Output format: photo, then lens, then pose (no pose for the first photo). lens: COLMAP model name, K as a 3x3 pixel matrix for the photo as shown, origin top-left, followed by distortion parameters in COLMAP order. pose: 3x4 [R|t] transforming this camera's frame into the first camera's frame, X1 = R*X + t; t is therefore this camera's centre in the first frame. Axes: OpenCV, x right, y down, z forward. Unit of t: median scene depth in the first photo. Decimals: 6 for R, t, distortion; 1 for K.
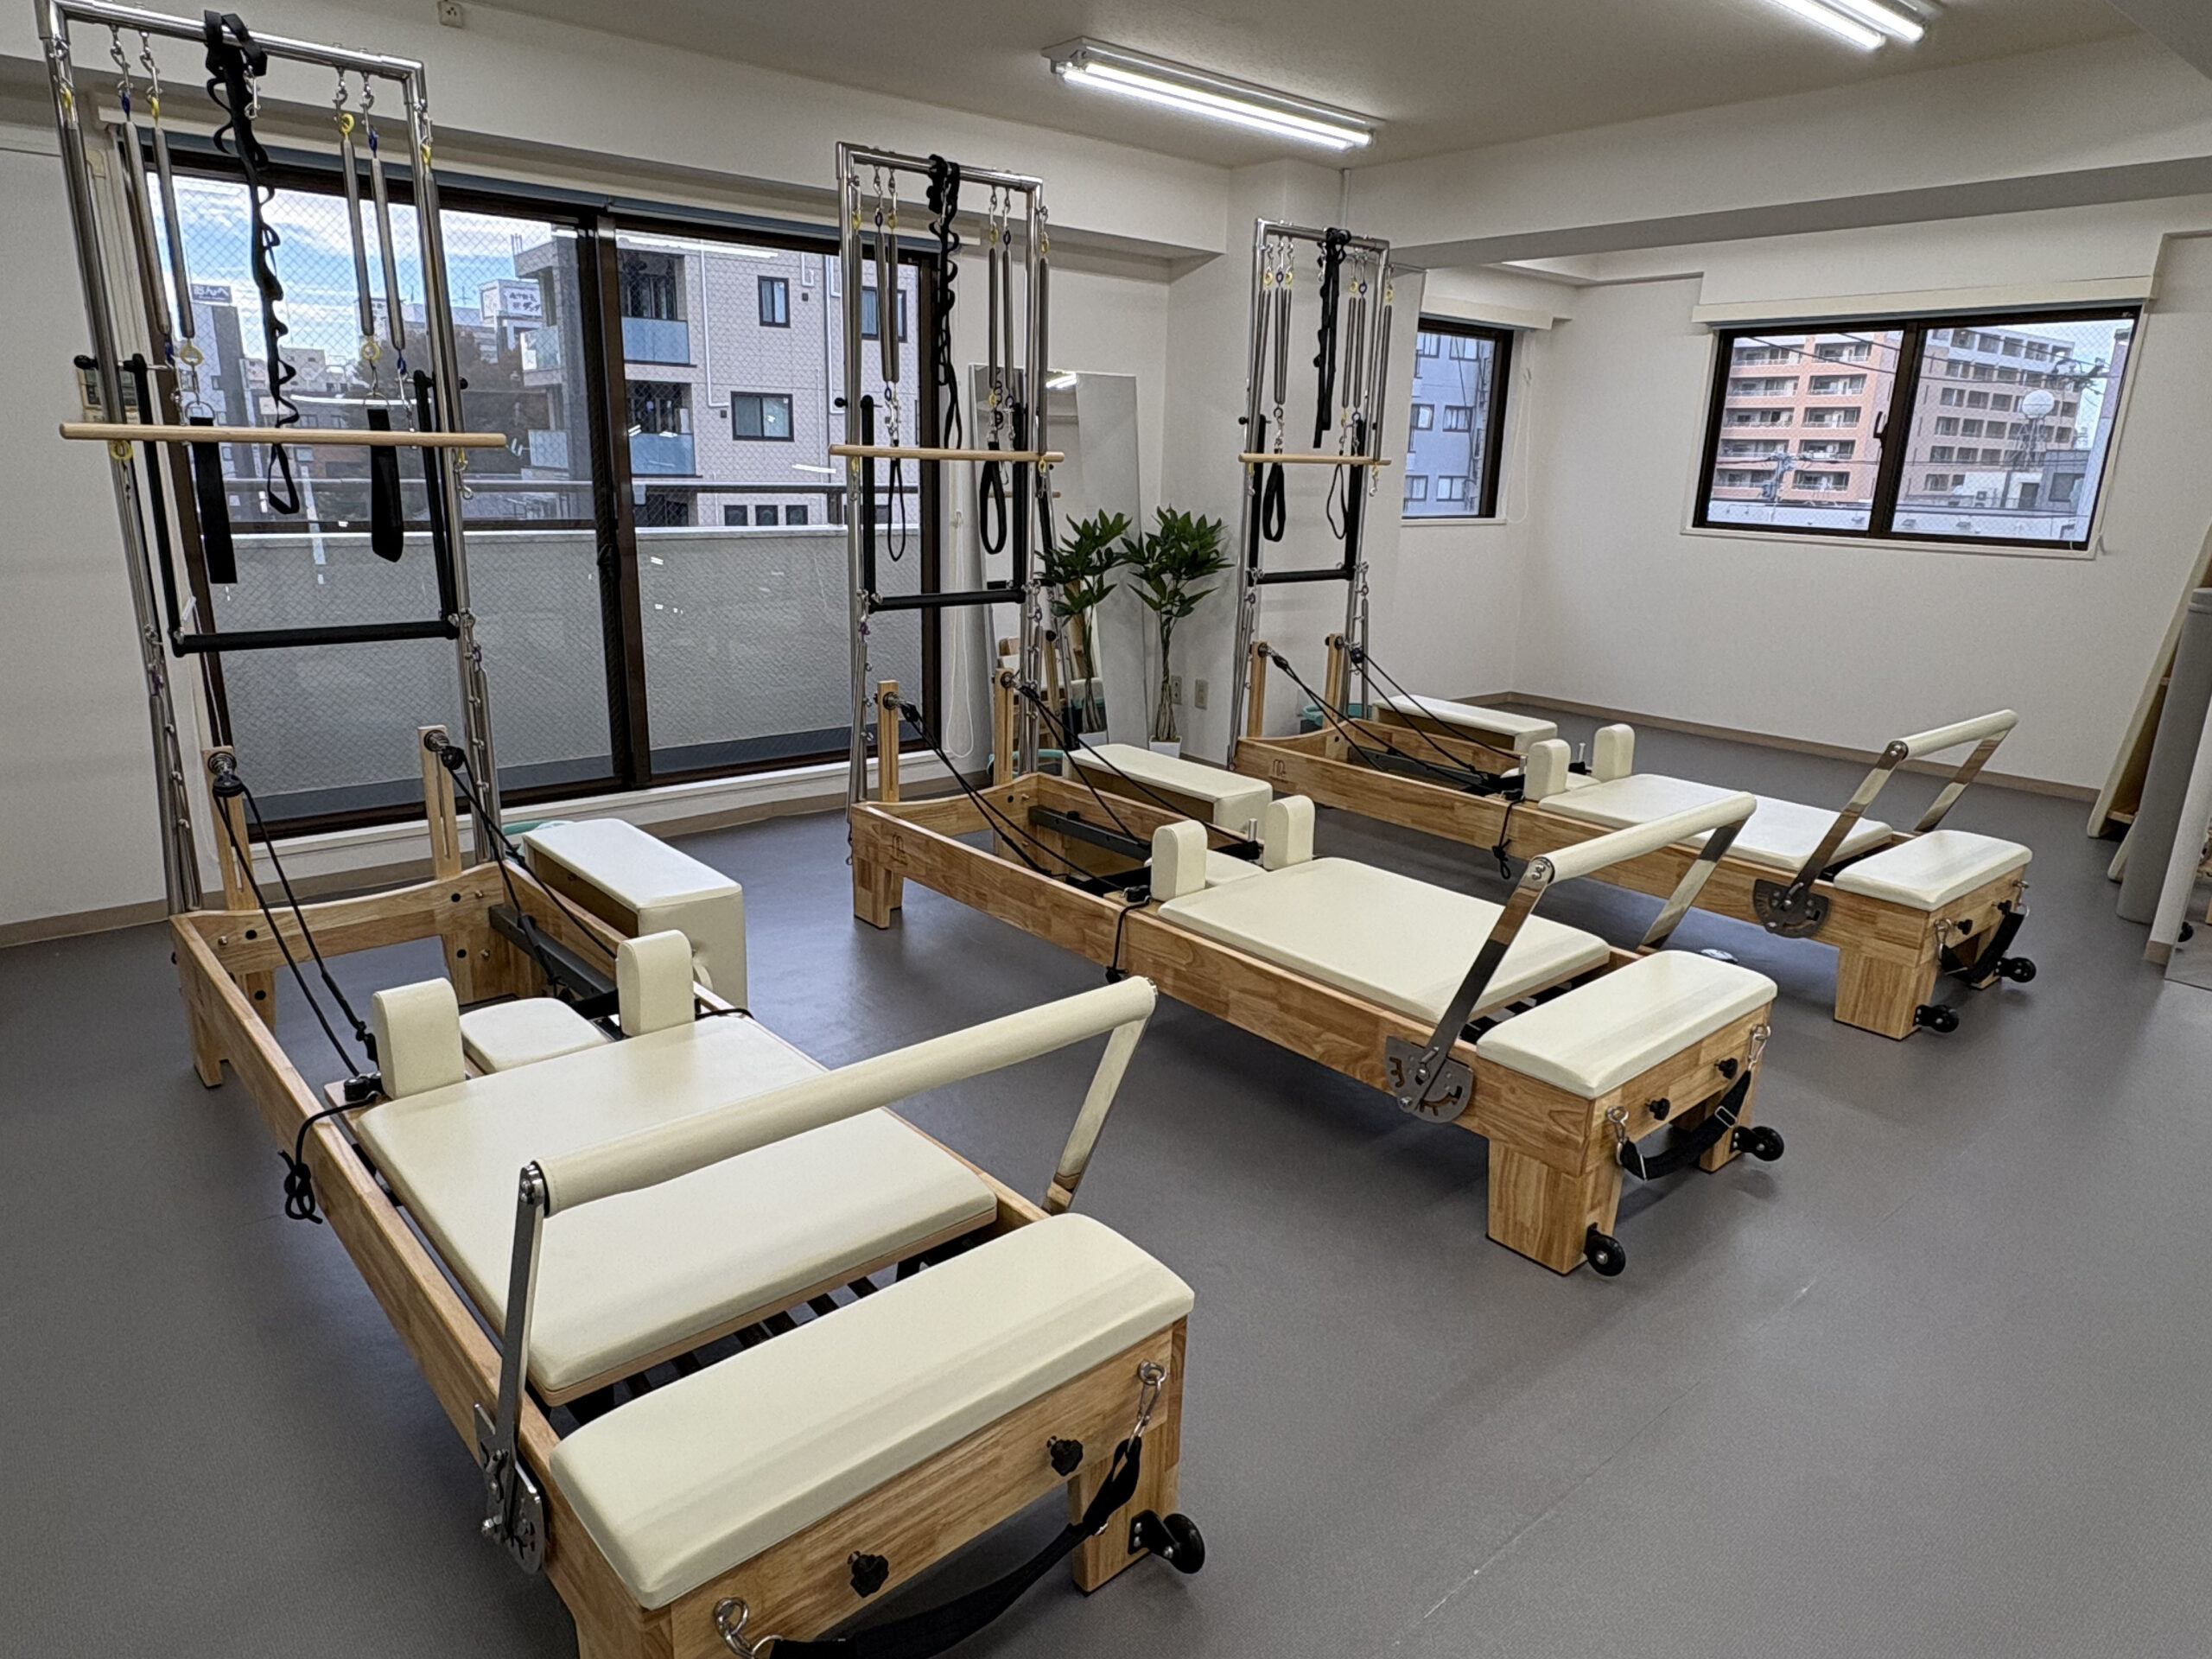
lens RADIAL K [[1353.3, 0, 1106.0], [0, 1353.3, 829.5], [0, 0, 1]] dist [-0.001411, -0.001599]
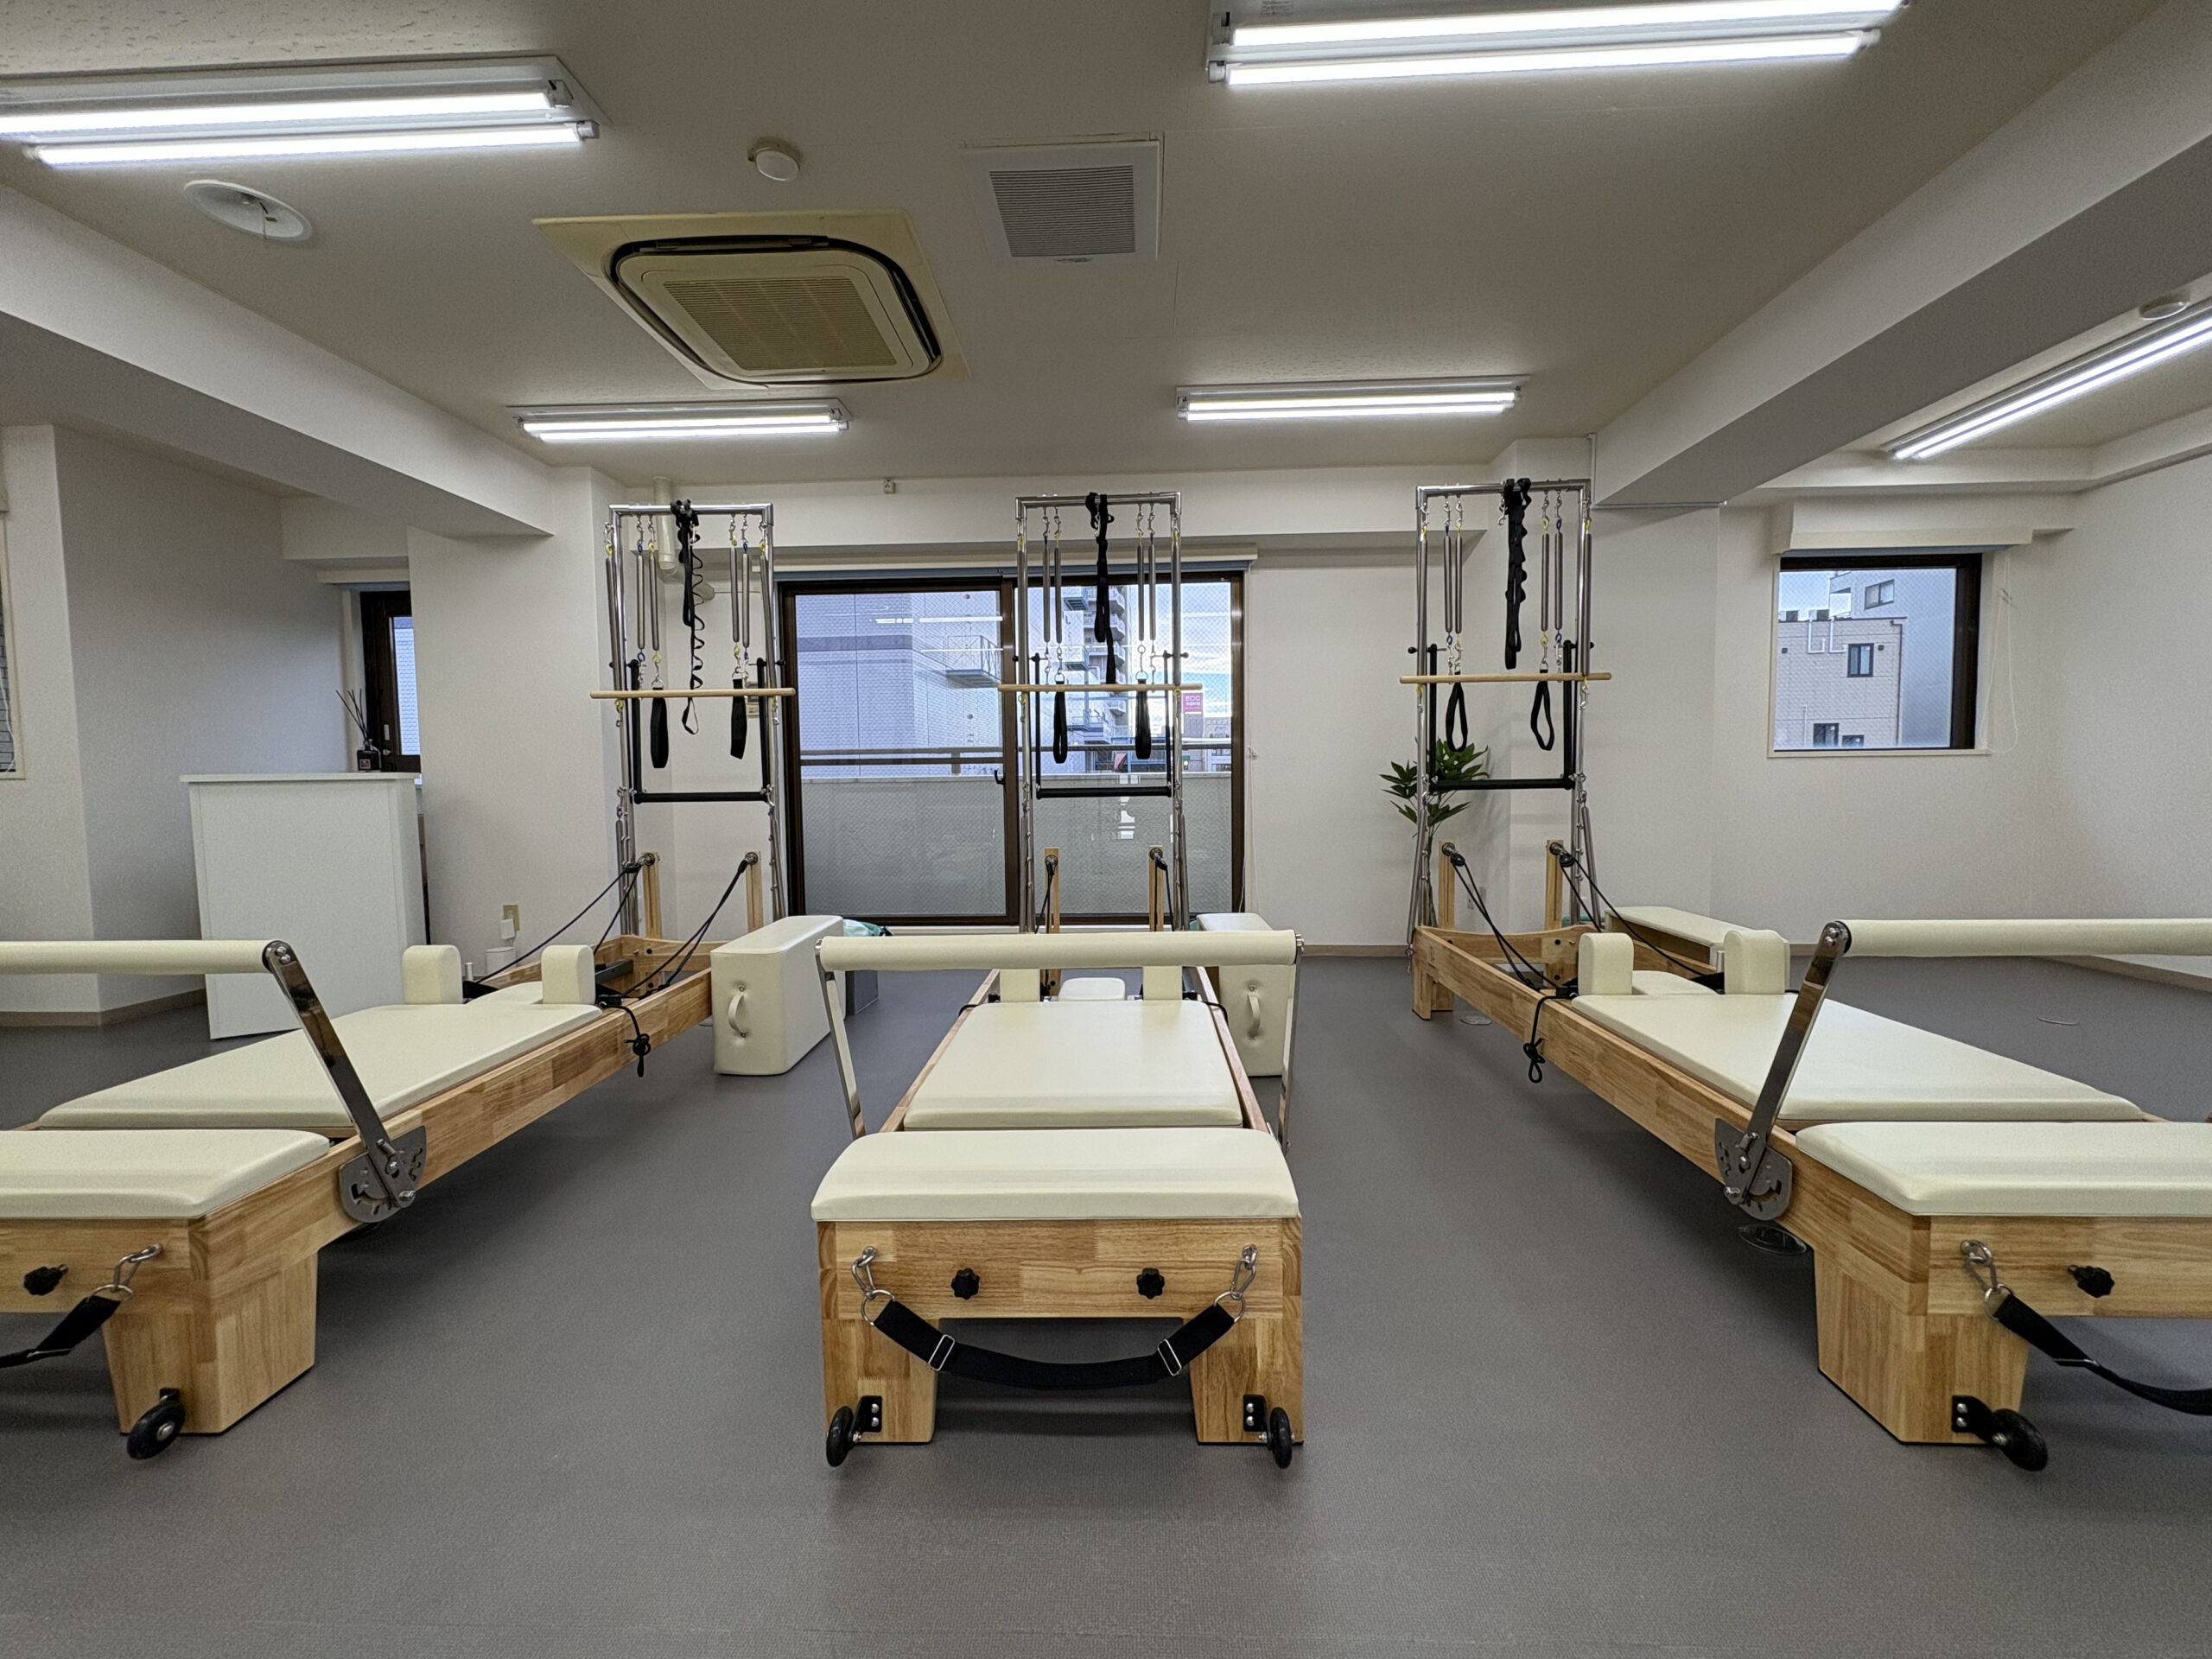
lens RADIAL K [[887.4, 0, 1107.3], [0, 887.4, 819.1], [0, 0, 1]] dist [-0.001049, 0.000130]
pose [[0.727161, -0.008392, -0.686416, 0.427060], [-0.153695, 0.972551, -0.174708, 0.011354], [0.669040, 0.232540, 0.705911, 0.319651]]
